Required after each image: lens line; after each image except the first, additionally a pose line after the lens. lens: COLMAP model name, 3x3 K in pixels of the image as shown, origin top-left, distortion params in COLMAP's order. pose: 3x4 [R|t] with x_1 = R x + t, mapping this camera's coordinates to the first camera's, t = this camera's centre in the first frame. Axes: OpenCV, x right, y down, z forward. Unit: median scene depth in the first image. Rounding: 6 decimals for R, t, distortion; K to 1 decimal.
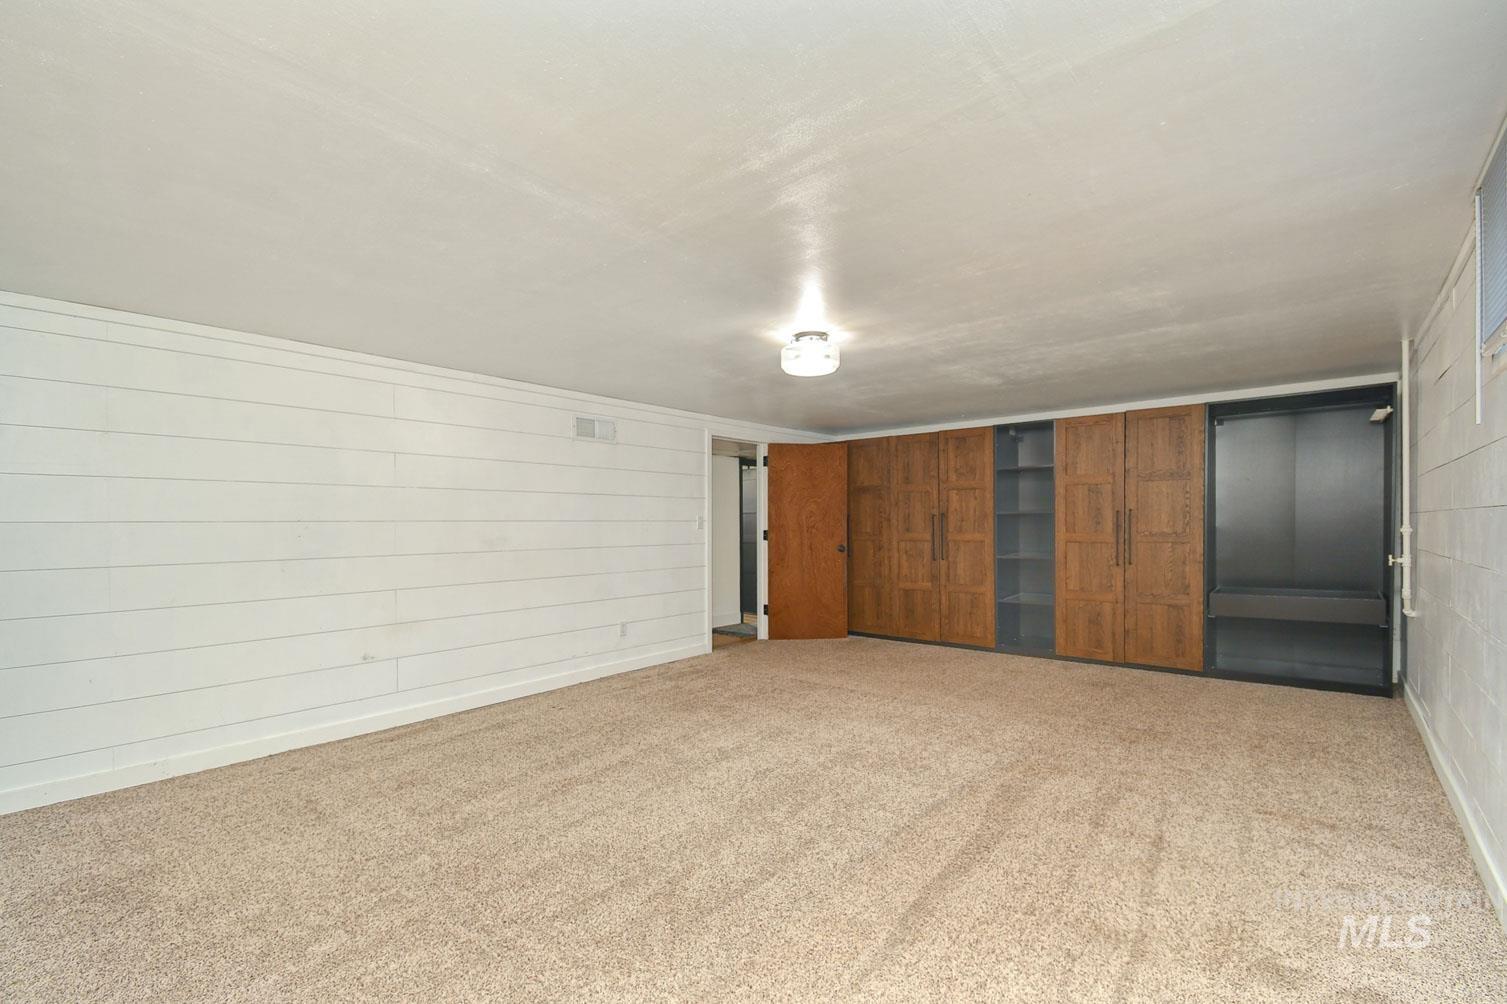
lens RADIAL K [[676.7, 0, 752.9], [0, 676.7, 525.6], [0, 0, 1]] dist [-0.000097, -0.000029]
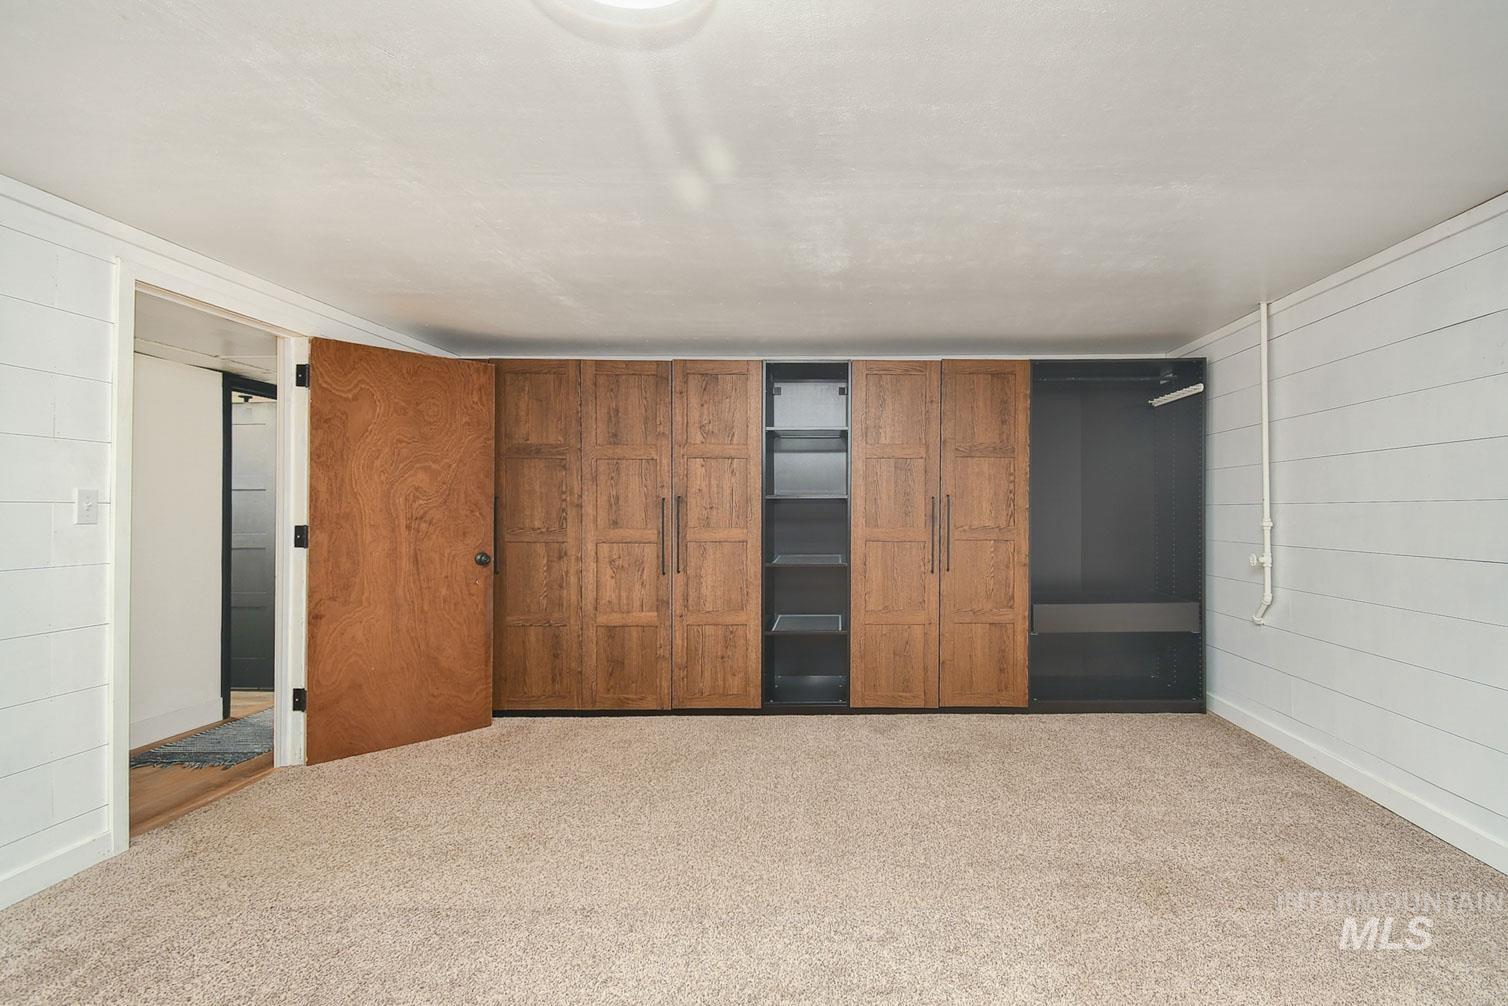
lens RADIAL K [[598.7, 0, 754.7], [0, 598.7, 507.9], [0, 0, 1]] dist [0.013182, -0.000352]
pose [[0.759028, 0.008380, 0.651004, -0.015447], [-0.003444, 0.999955, -0.008857, -0.002953], [-0.651049, 0.004480, 0.759022, 0.527967]]
